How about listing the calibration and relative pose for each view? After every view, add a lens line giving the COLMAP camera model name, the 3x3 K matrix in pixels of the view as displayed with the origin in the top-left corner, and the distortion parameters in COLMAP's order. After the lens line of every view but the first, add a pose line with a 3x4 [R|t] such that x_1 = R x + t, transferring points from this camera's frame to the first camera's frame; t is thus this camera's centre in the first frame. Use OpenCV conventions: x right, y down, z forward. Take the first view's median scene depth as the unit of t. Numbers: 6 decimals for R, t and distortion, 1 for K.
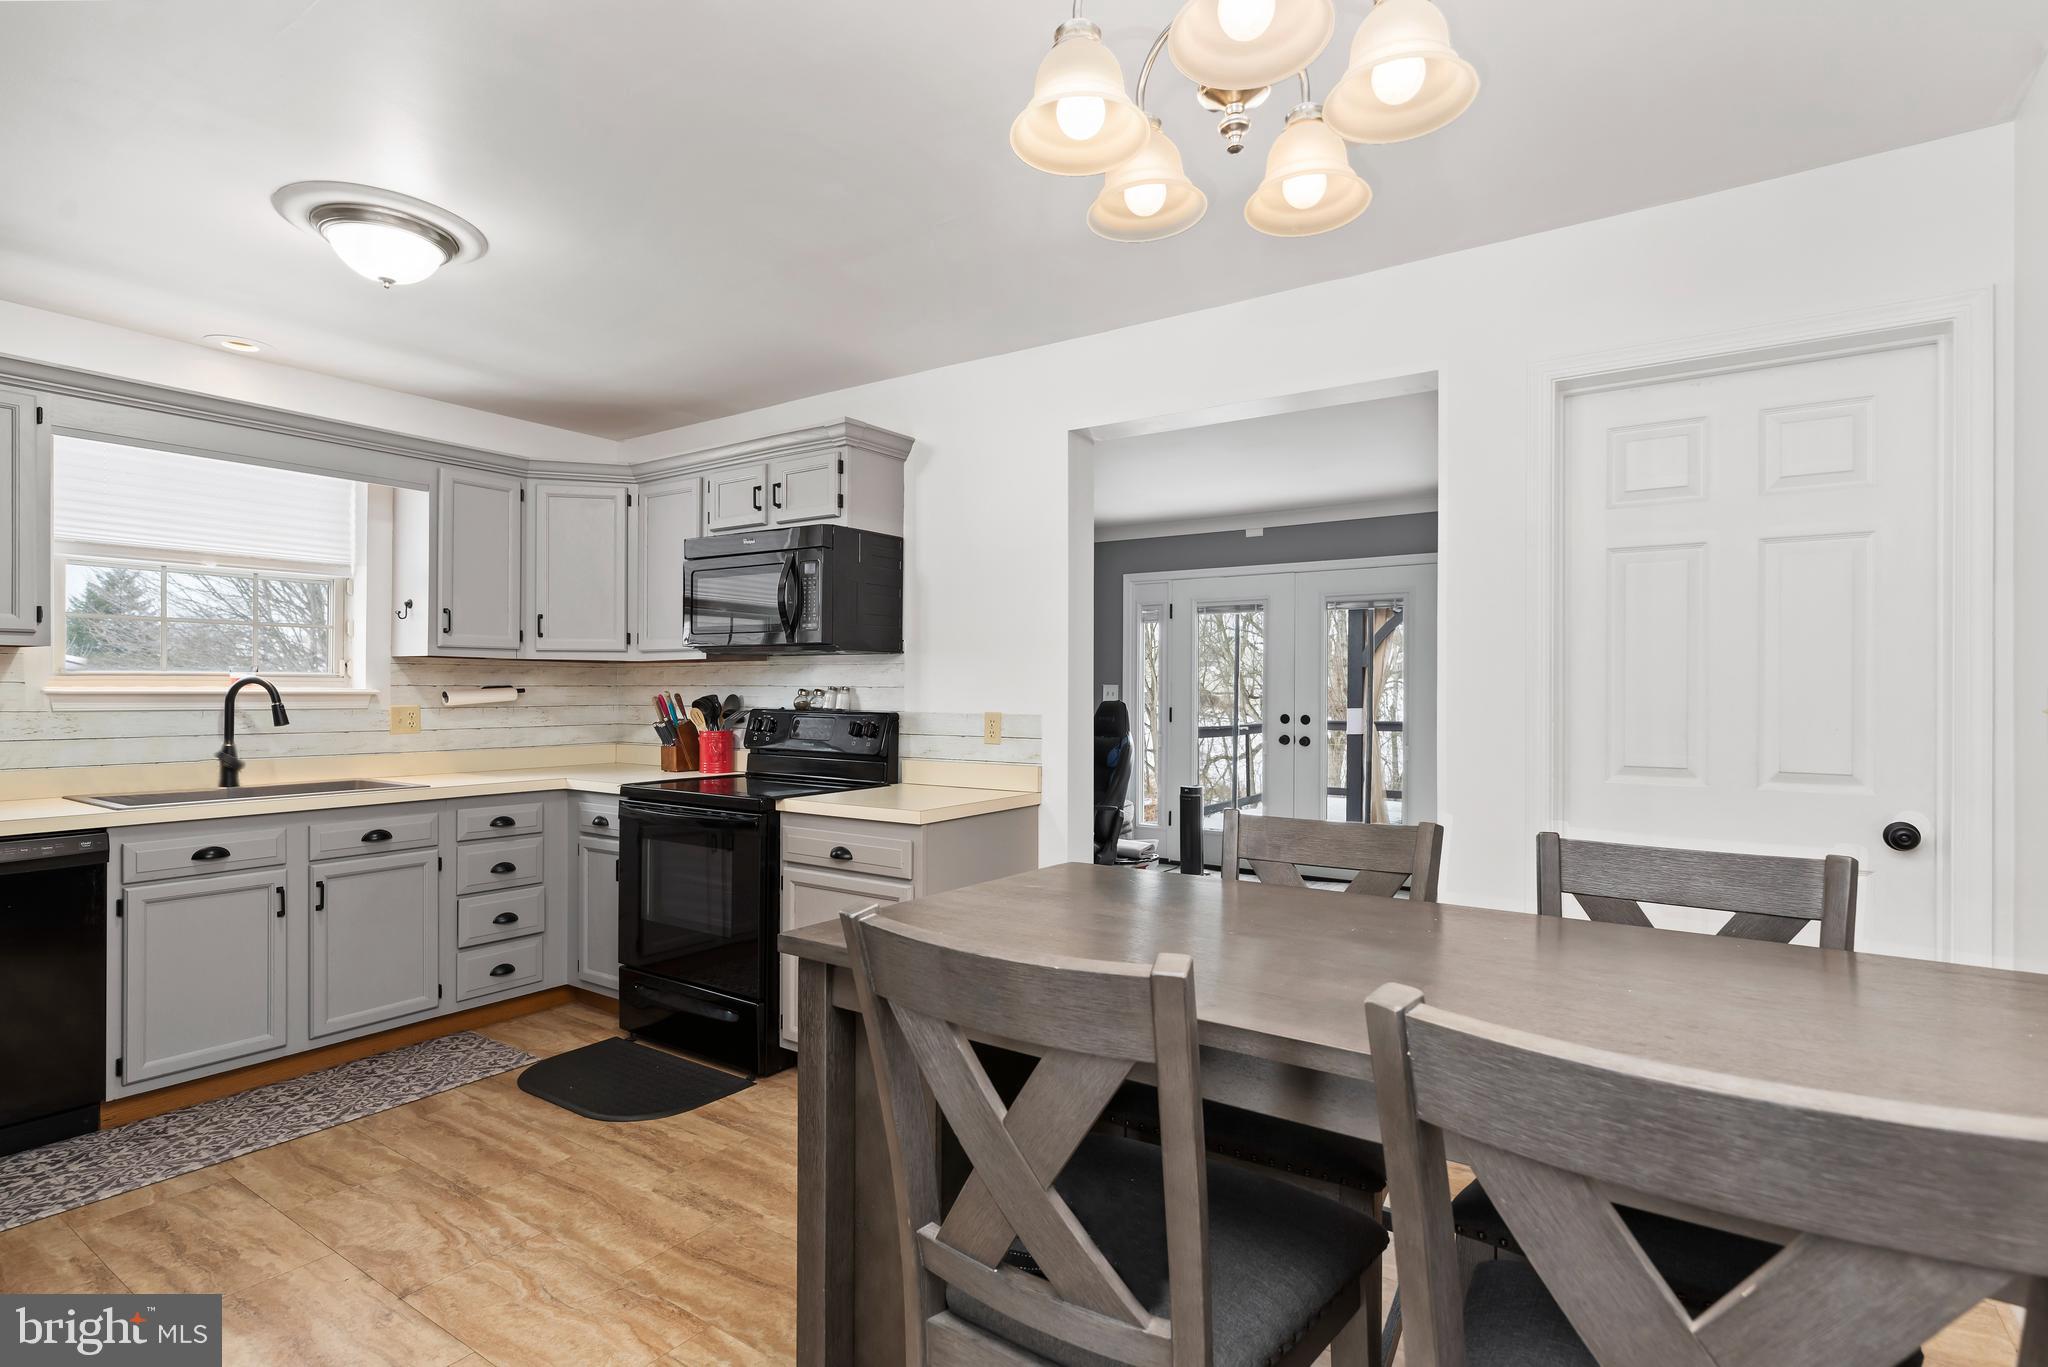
lens RADIAL K [[1004.0, 0, 1024.9], [0, 1004.0, 692.1], [0, 0, 1]] dist [0.001239, 0.000420]
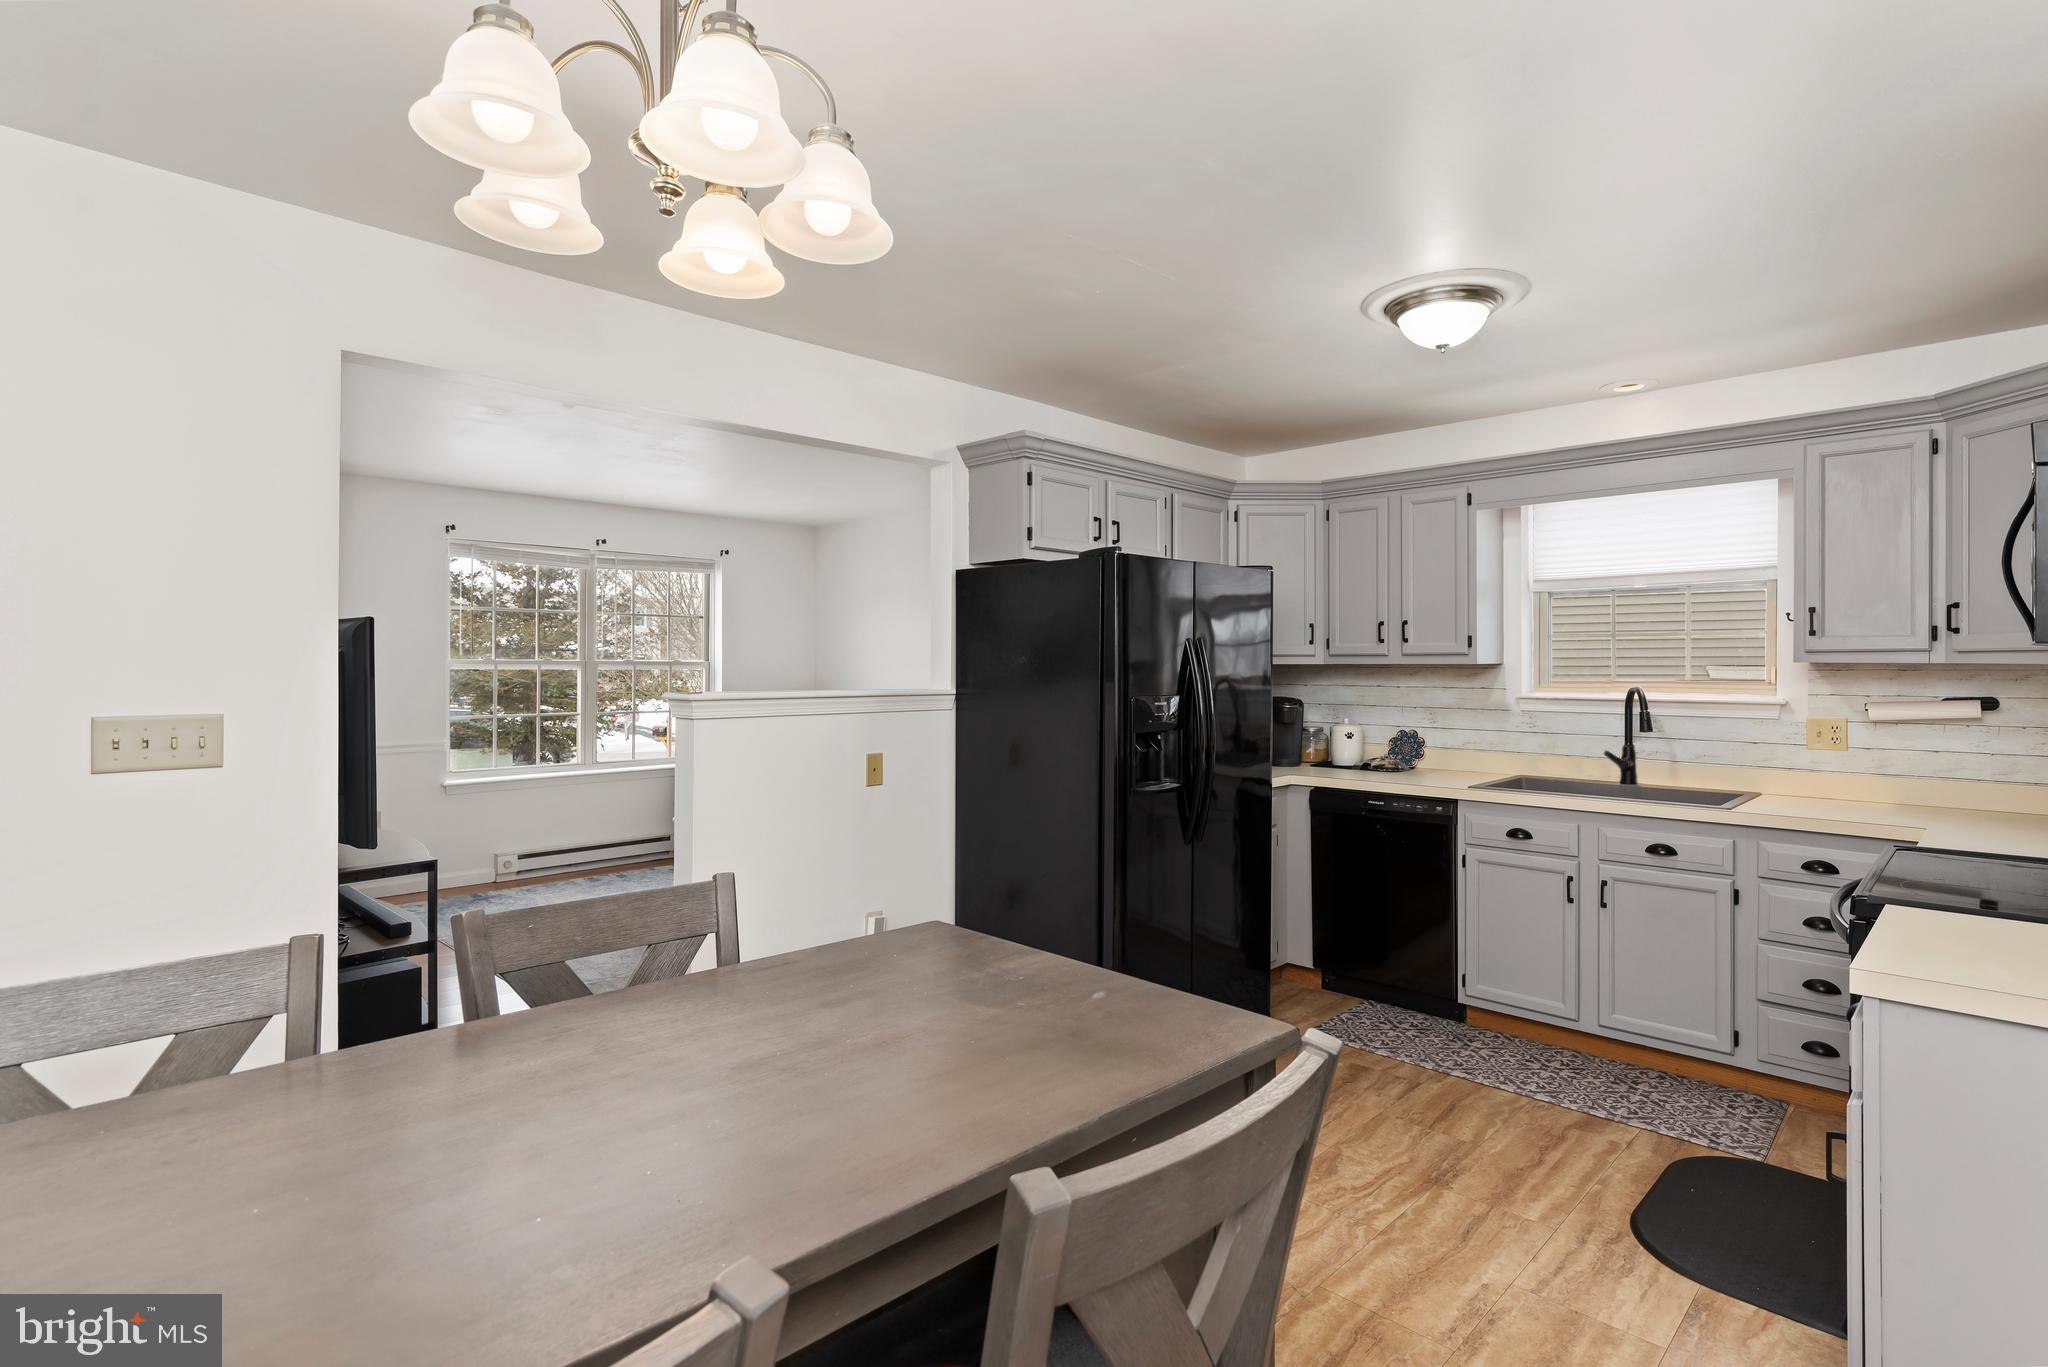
lens RADIAL K [[1004.0, 0, 1066.3], [0, 1004.0, 664.9], [0, 0, 1]] dist [0.001239, 0.000420]
pose [[-0.156476, -0.003776, -0.987675, 0.480876], [-0.002006, 0.999992, -0.003506, -0.038420], [0.987680, 0.001433, -0.156482, 0.660849]]
